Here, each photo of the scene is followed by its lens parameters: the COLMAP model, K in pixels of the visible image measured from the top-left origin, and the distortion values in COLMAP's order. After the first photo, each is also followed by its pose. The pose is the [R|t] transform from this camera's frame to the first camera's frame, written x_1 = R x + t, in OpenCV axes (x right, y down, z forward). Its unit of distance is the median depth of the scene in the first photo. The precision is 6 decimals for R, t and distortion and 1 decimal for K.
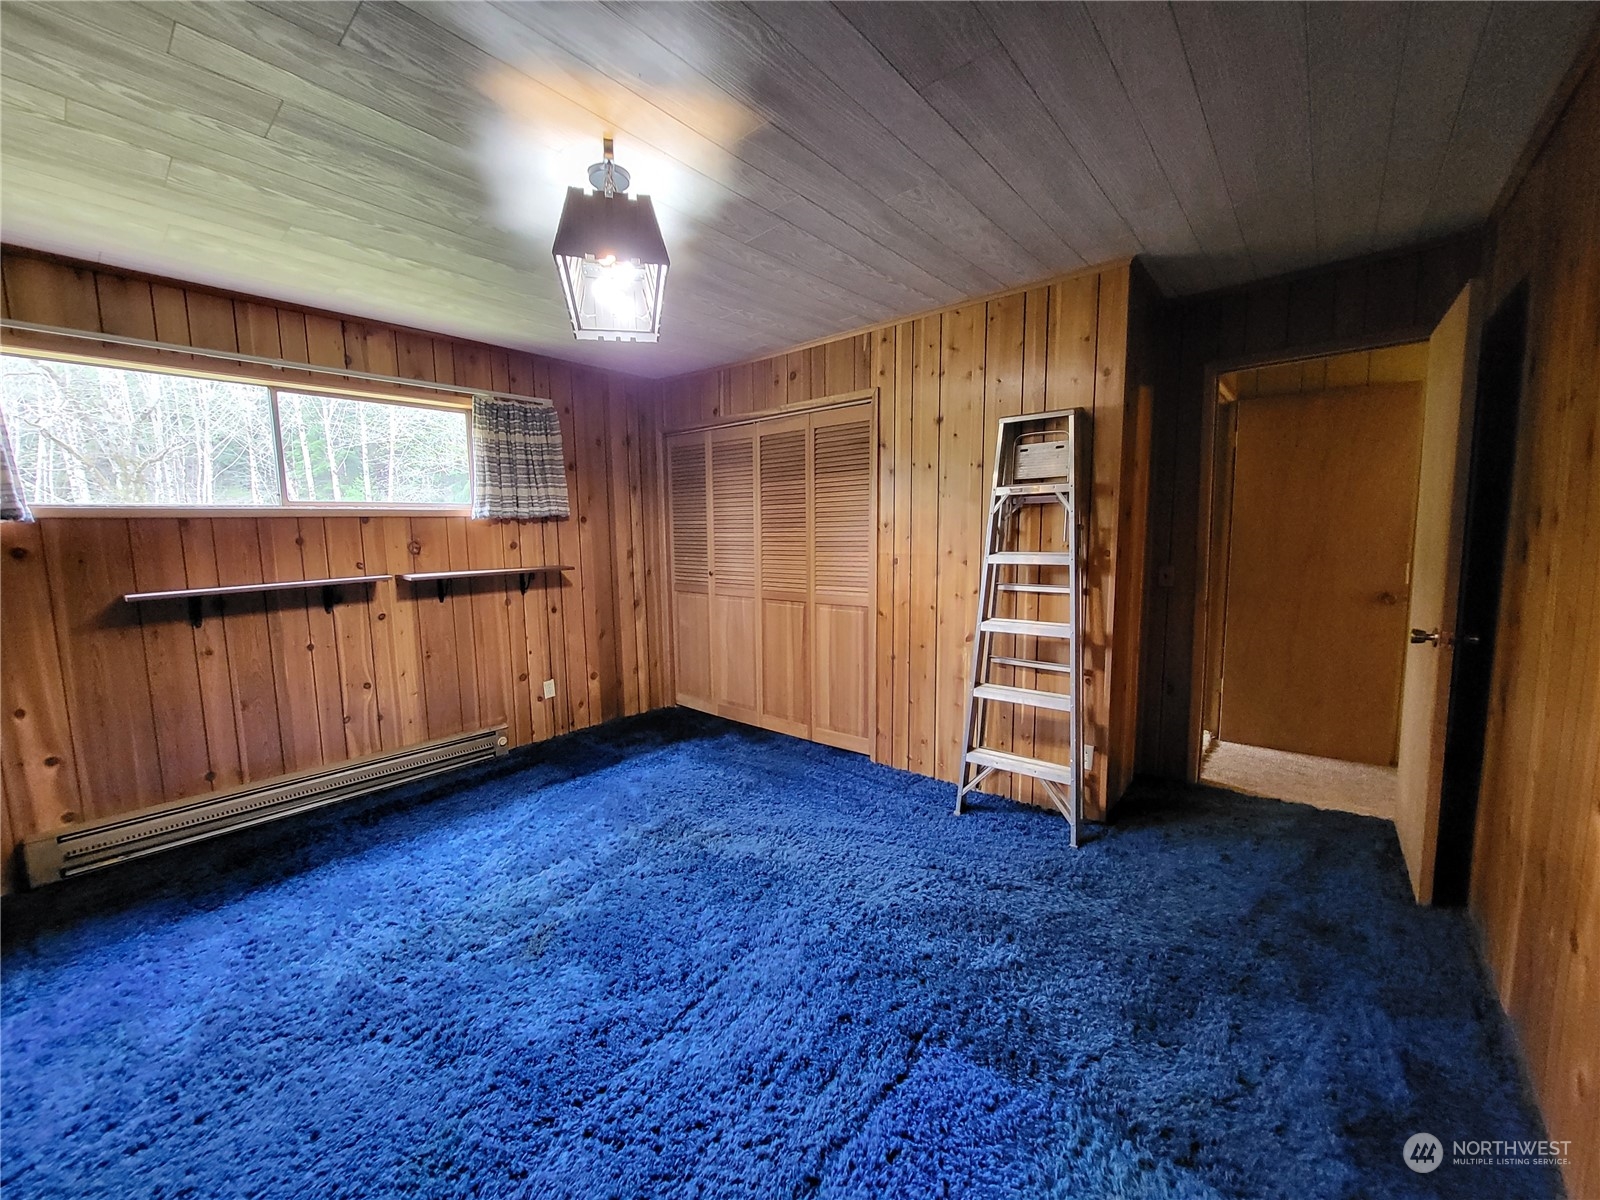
lens RADIAL K [[632.0, 0, 785.4], [0, 632.0, 598.2], [0, 0, 1]] dist [0.001473, -0.000134]
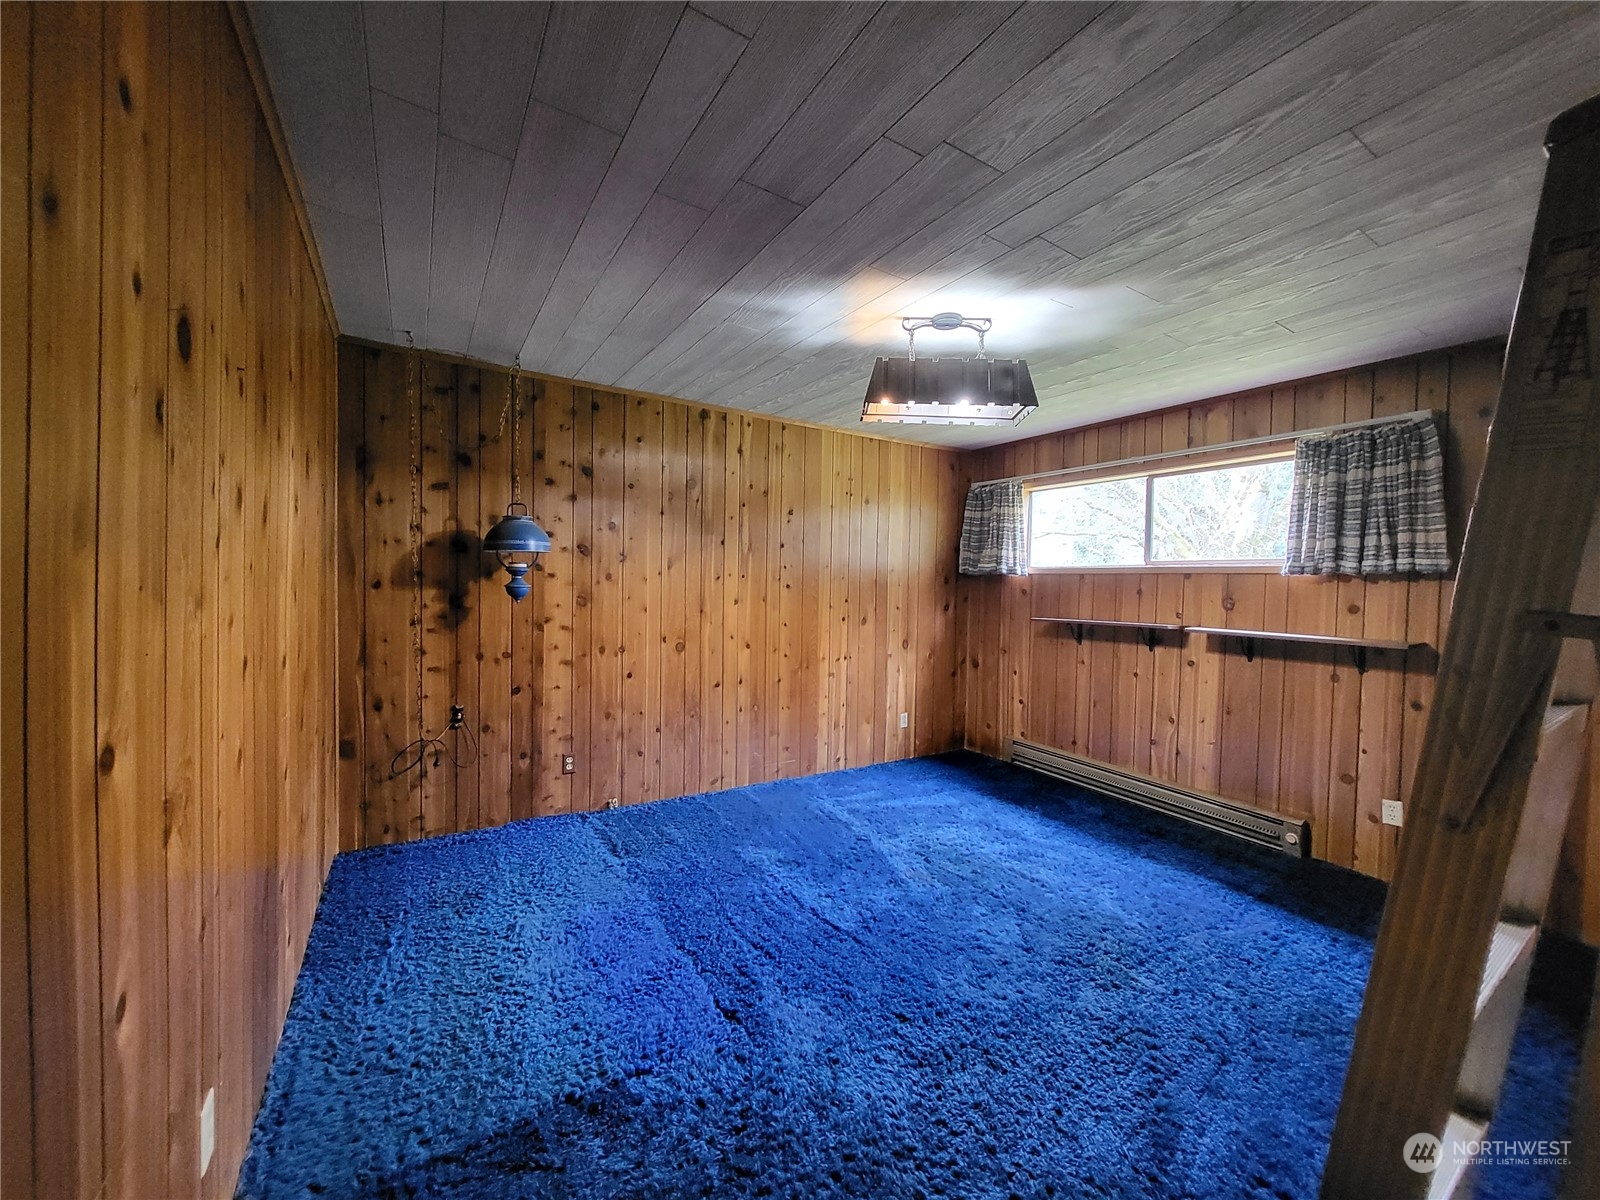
lens RADIAL K [[632.0, 0, 789.0], [0, 632.0, 594.0], [0, 0, 1]] dist [0.001473, -0.000134]
pose [[-0.325806, 0.031322, -0.944918, 0.616538], [-0.120166, 0.989973, 0.074248, -0.086115], [0.937769, 0.137738, -0.318775, 0.664563]]
